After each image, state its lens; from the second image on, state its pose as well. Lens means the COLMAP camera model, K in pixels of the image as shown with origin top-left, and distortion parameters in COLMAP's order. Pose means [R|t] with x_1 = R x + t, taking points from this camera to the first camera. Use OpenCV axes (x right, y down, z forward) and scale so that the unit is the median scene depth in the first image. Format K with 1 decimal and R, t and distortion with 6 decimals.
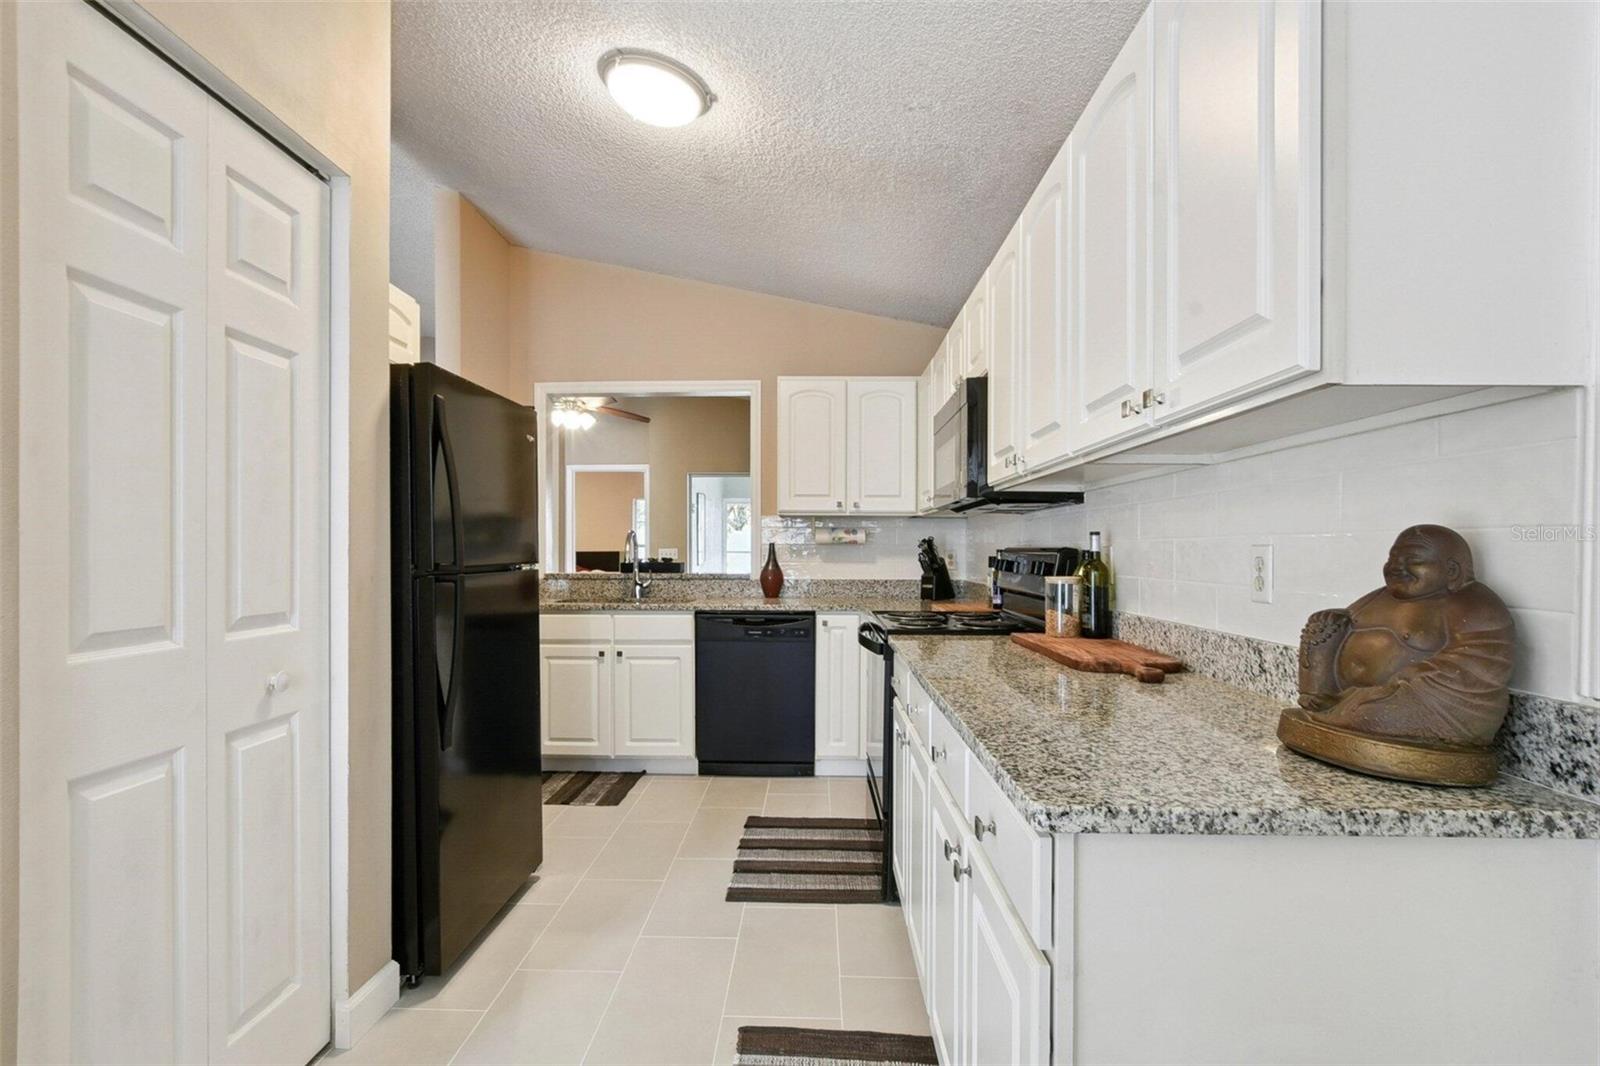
lens RADIAL K [[787.0, 0, 799.8], [0, 787.0, 543.2], [0, 0, 1]] dist [-0.004054, 0.001251]
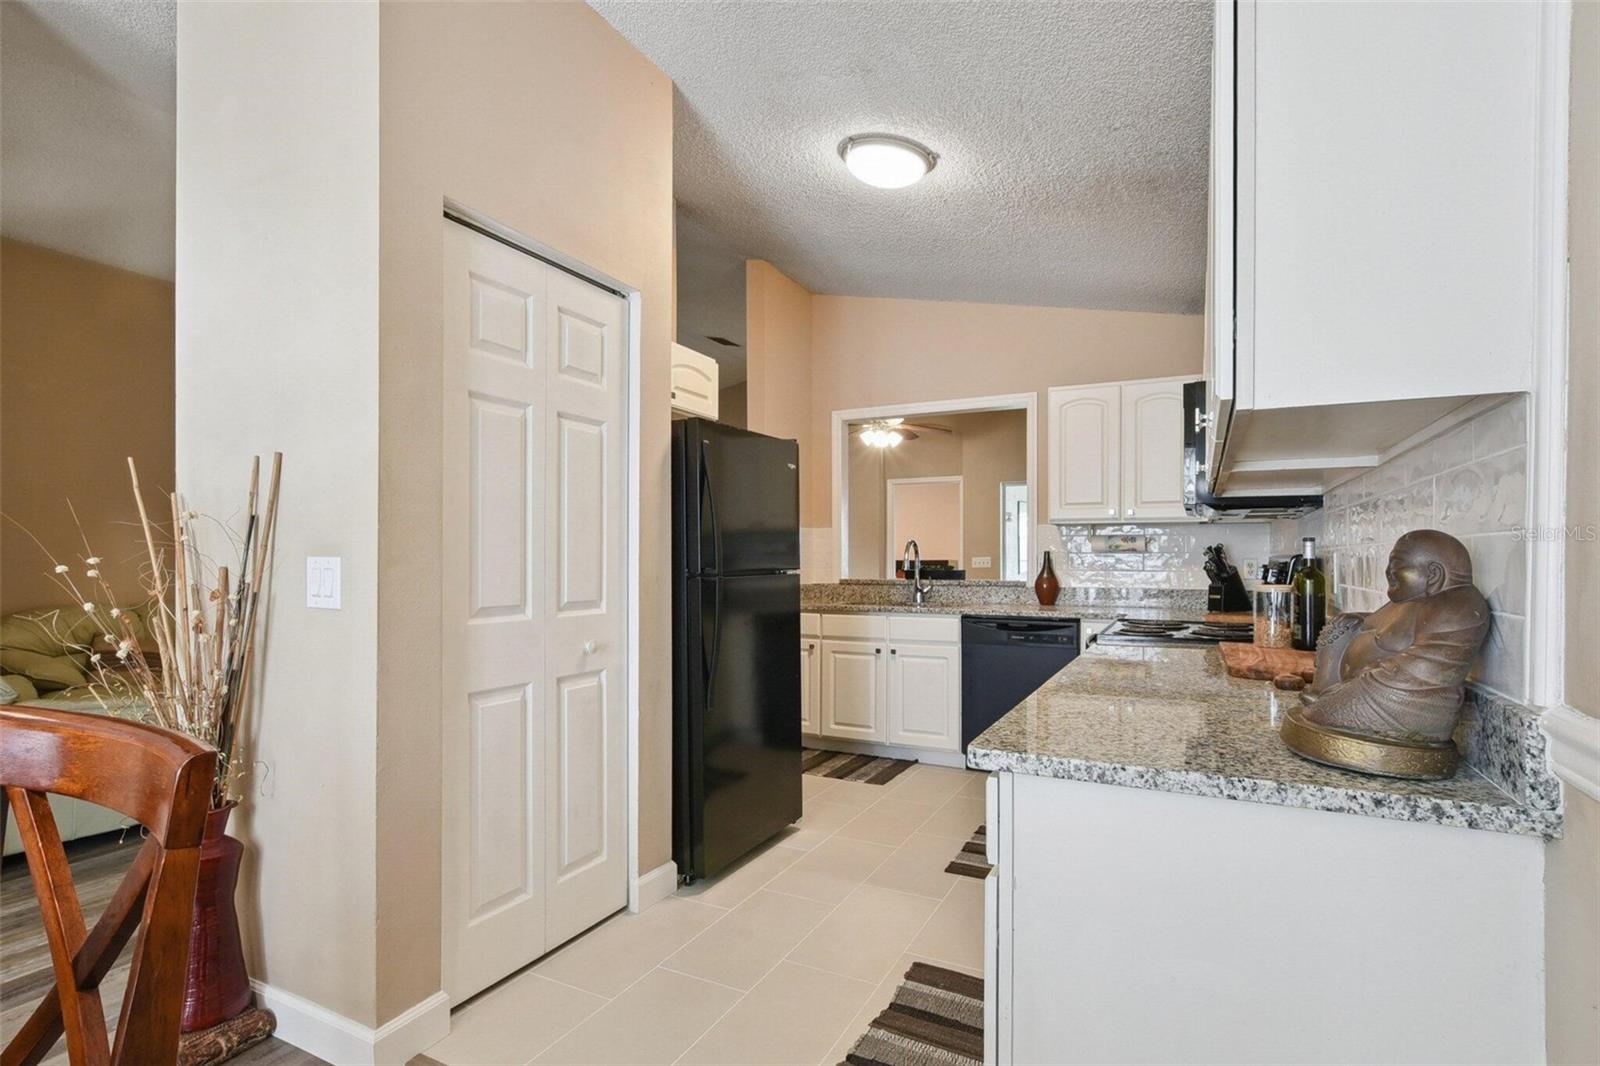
lens RADIAL K [[787.0, 0, 793.7], [0, 787.0, 543.7], [0, 0, 1]] dist [-0.004054, 0.001251]
pose [[0.904162, -0.008832, -0.427098, 0.248296], [0.004265, 0.999923, -0.011649, 0.001161], [0.427168, 0.008711, 0.904130, -0.136944]]
